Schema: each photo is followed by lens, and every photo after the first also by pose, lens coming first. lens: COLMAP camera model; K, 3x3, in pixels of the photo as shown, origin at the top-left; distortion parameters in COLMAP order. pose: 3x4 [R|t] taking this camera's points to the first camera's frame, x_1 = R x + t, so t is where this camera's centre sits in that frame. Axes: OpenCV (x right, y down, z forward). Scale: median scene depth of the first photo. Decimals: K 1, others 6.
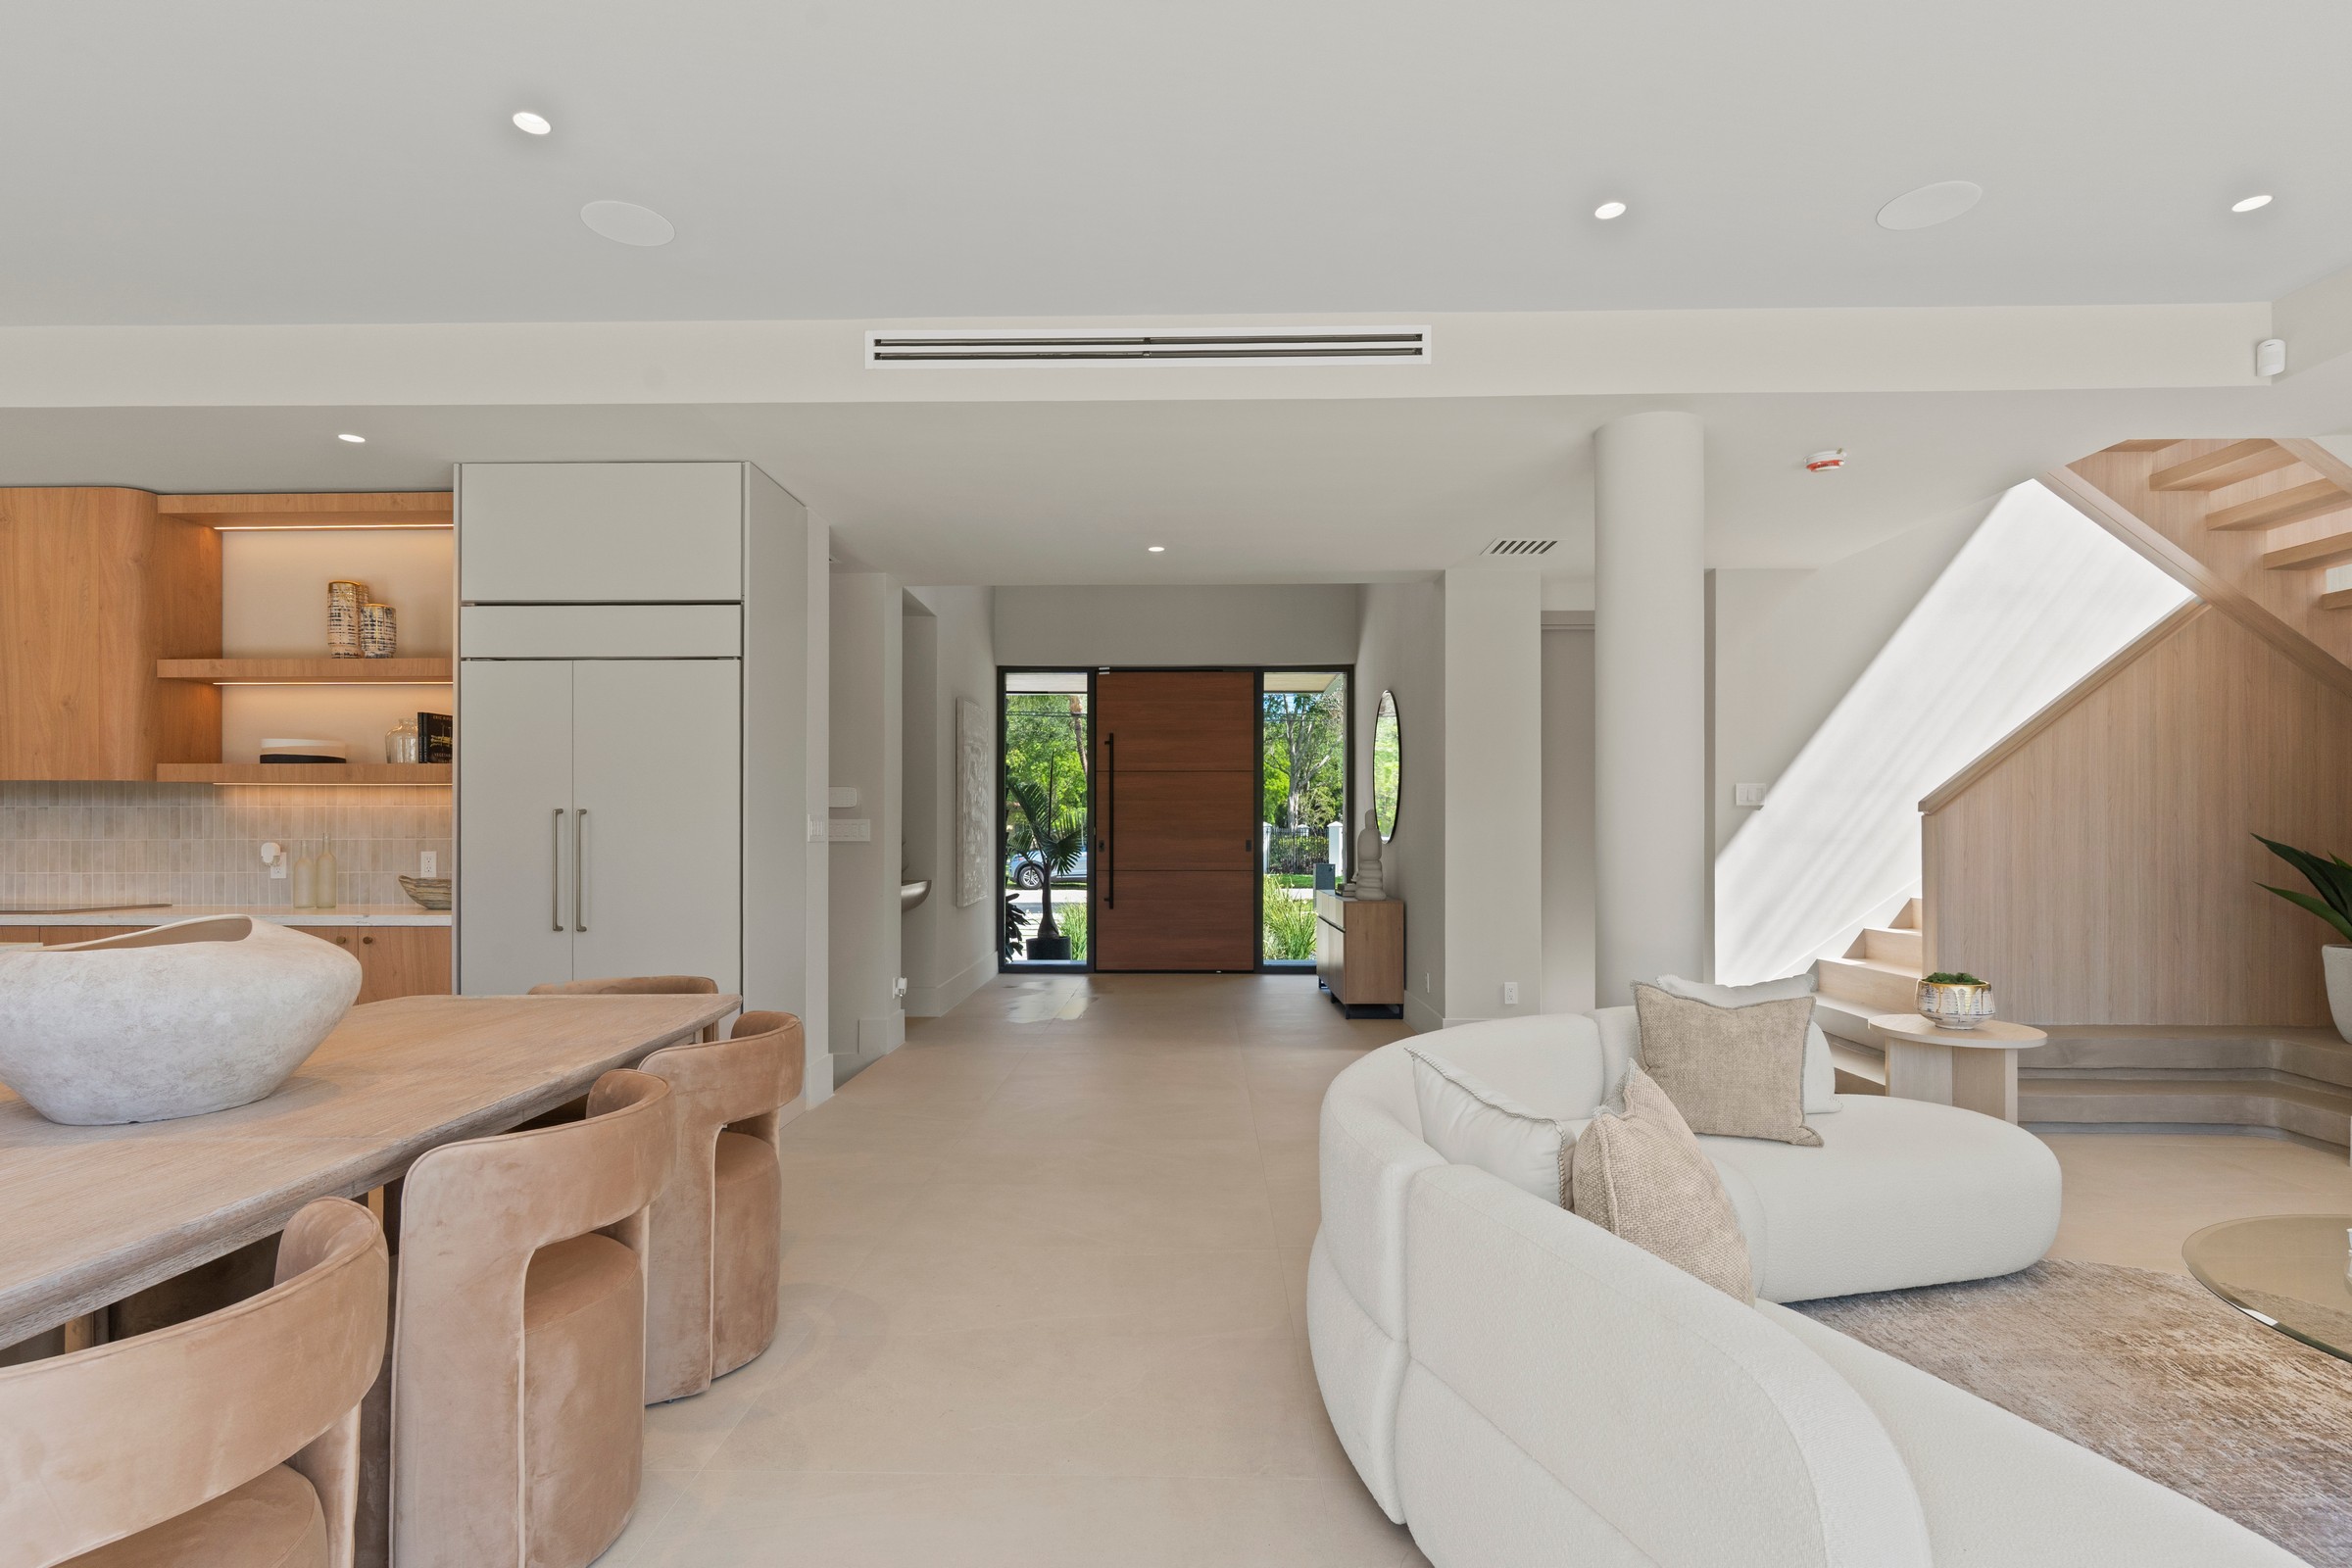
lens RADIAL K [[1141.9, 0, 1174.4], [0, 1141.9, 825.8], [0, 0, 1]] dist [0.002546, -0.000449]
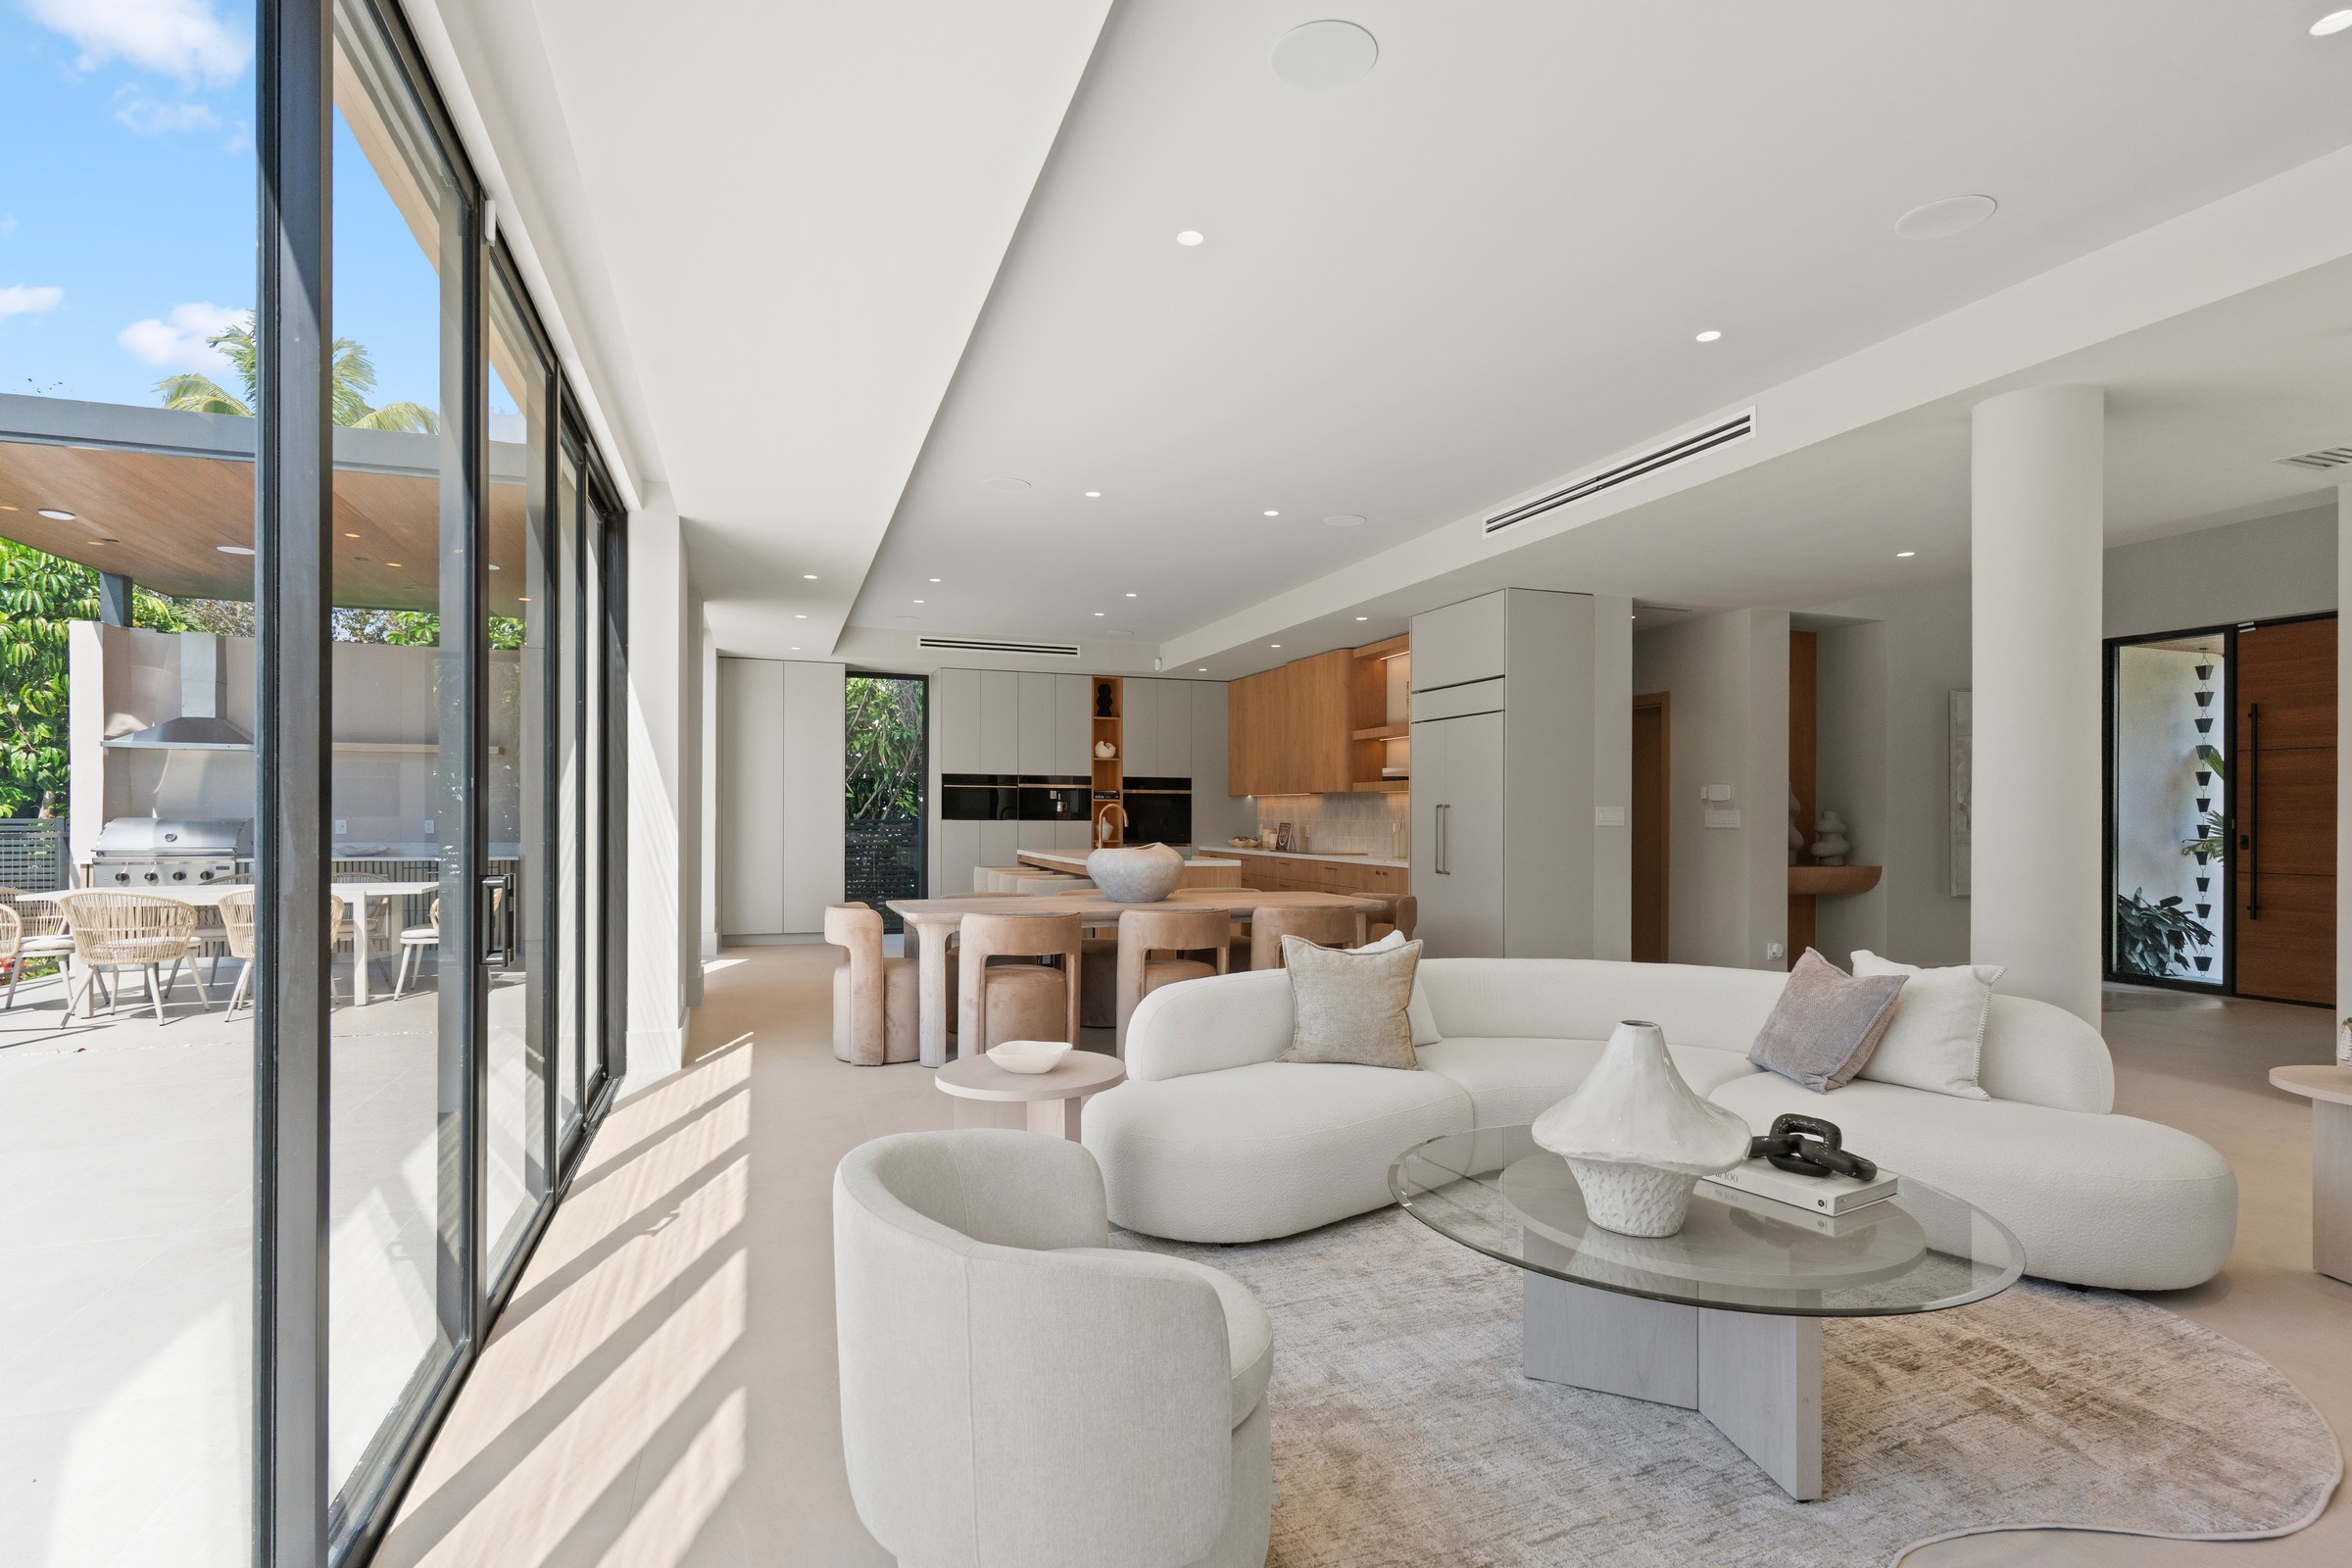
lens RADIAL K [[1160.6, 0, 1180.3], [0, 1160.6, 813.6], [0, 0, 1]] dist [-0.002987, -0.000573]
pose [[0.358764, 0.001590, -0.933427, 0.856099], [-0.004178, 0.999991, 0.000098, 0.000896], [0.933419, 0.003864, 0.358767, -0.013619]]
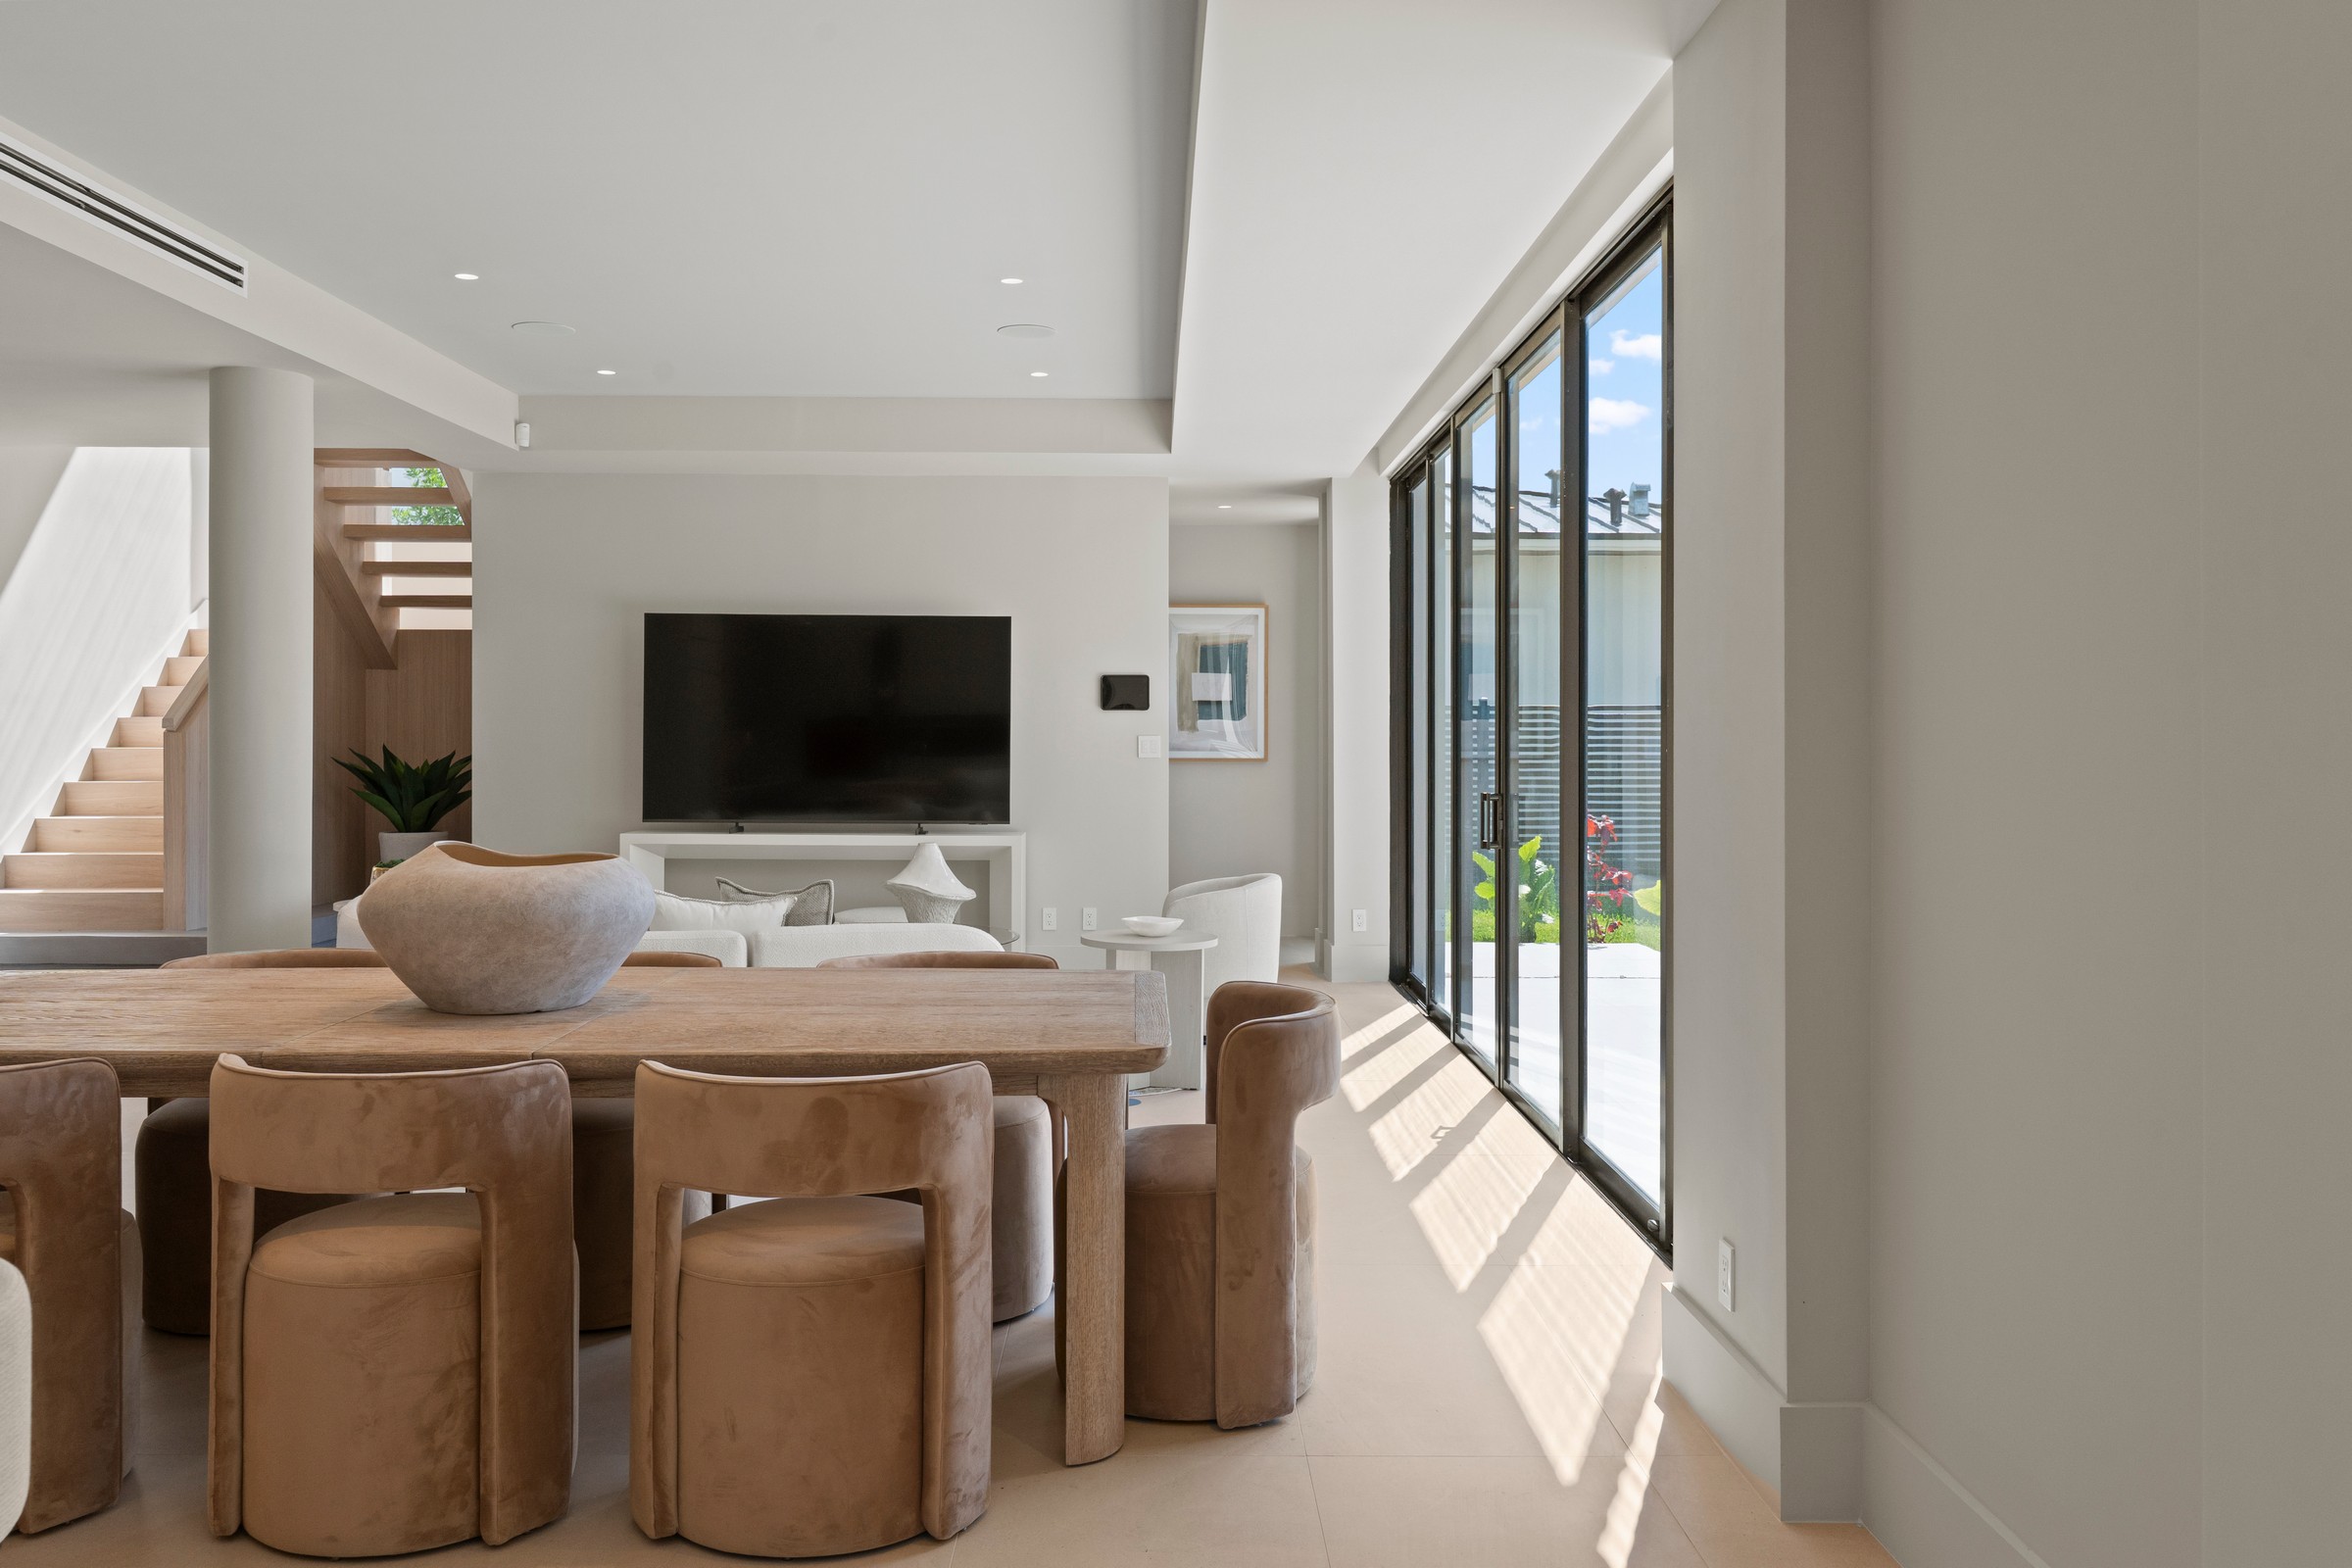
lens RADIAL K [[1838.1, 0, 1177.9], [0, 1838.1, 730.7], [0, 0, 1]] dist [-0.000111, -0.000713]
pose [[-0.038481, 0.003204, 0.999254, -1.081999], [-0.004386, 0.999985, -0.003375, -0.009056], [-0.999250, -0.004513, -0.038467, 0.163899]]
